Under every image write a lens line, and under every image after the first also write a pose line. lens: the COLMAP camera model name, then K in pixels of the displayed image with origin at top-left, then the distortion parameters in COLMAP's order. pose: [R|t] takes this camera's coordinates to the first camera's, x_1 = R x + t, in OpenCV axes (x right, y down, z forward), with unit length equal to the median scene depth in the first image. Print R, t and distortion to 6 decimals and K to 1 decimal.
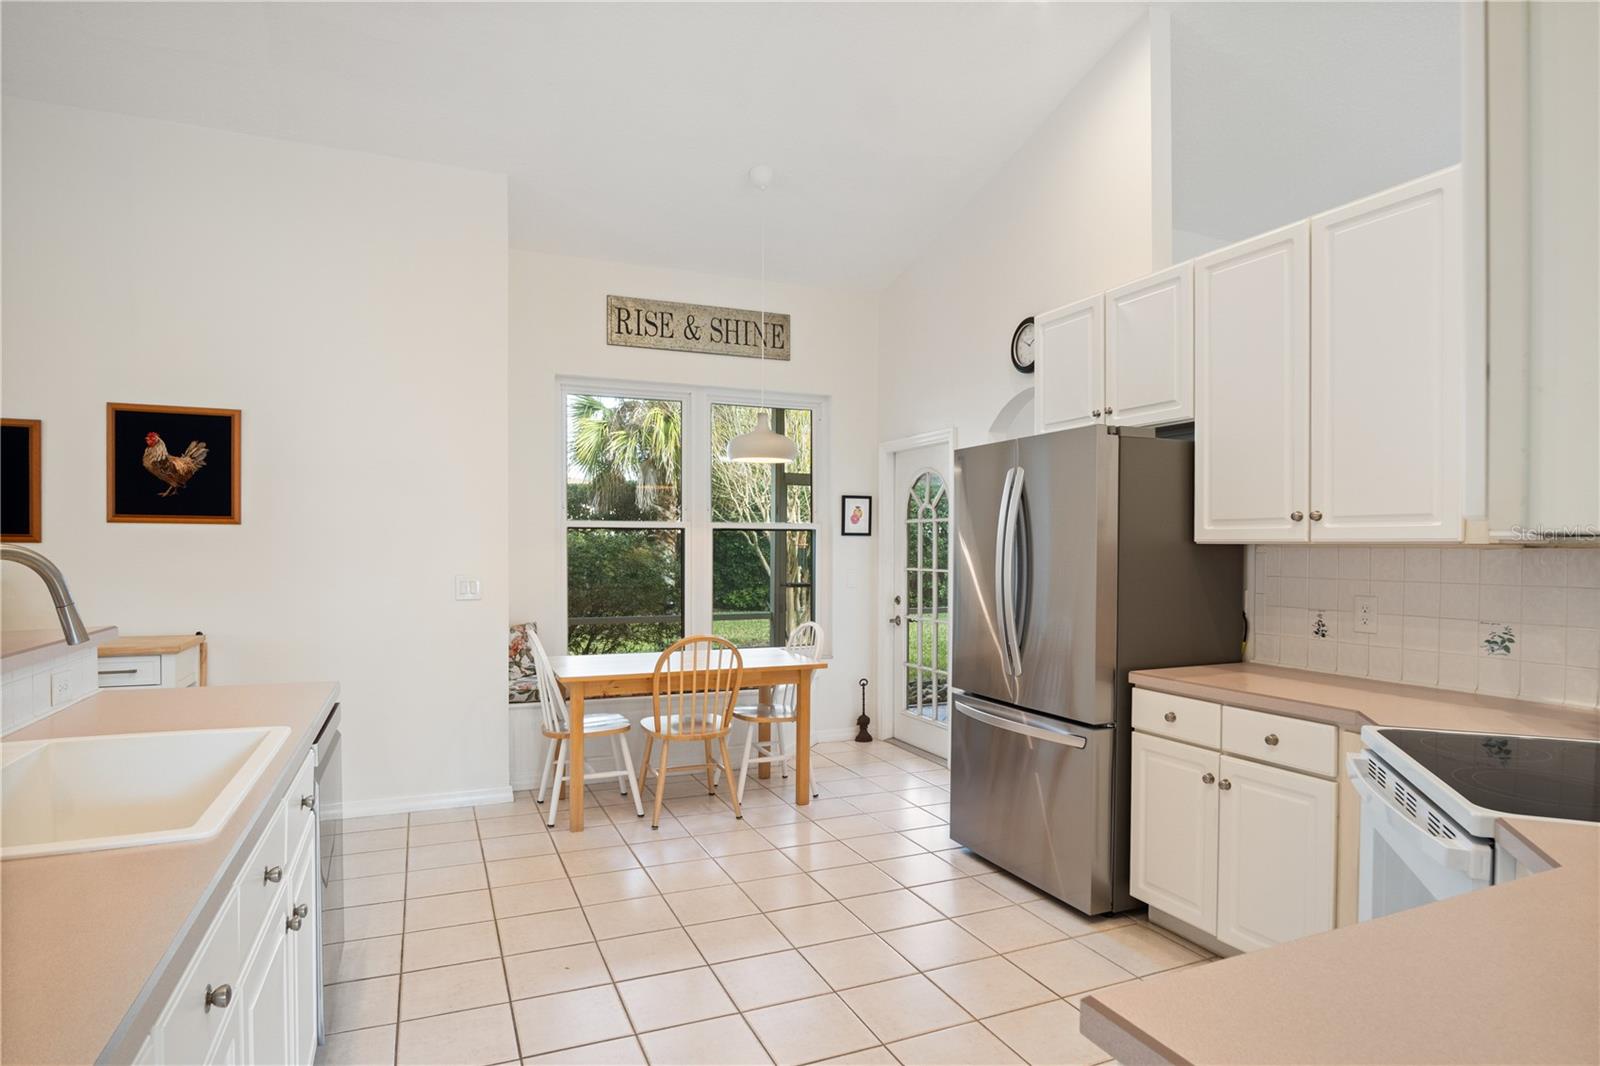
lens RADIAL K [[860.5, 0, 805.9], [0, 860.5, 555.1], [0, 0, 1]] dist [-0.030297, 0.006215]
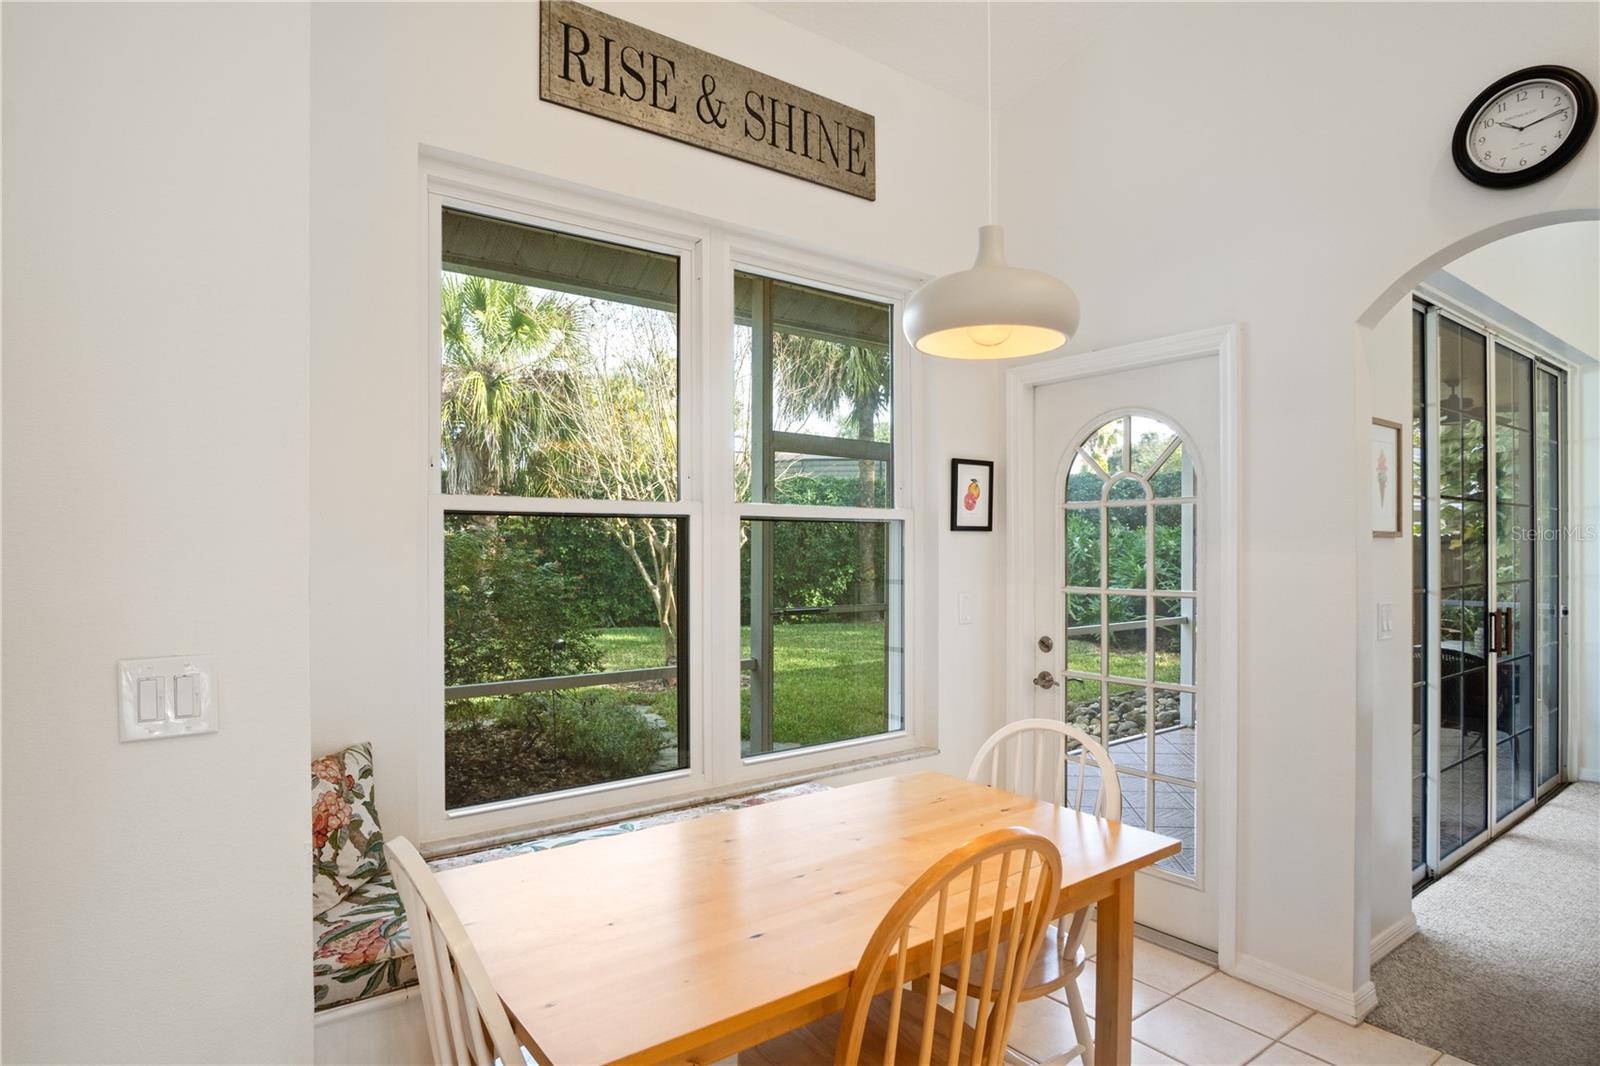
lens RADIAL K [[860.5, 0, 800.7], [0, 860.5, 545.1], [0, 0, 1]] dist [-0.030297, 0.006215]
pose [[0.973020, -0.006090, 0.230642, -0.192109], [0.009079, 0.999888, -0.011902, -0.008404], [-0.230543, 0.013675, 0.972966, 0.513683]]
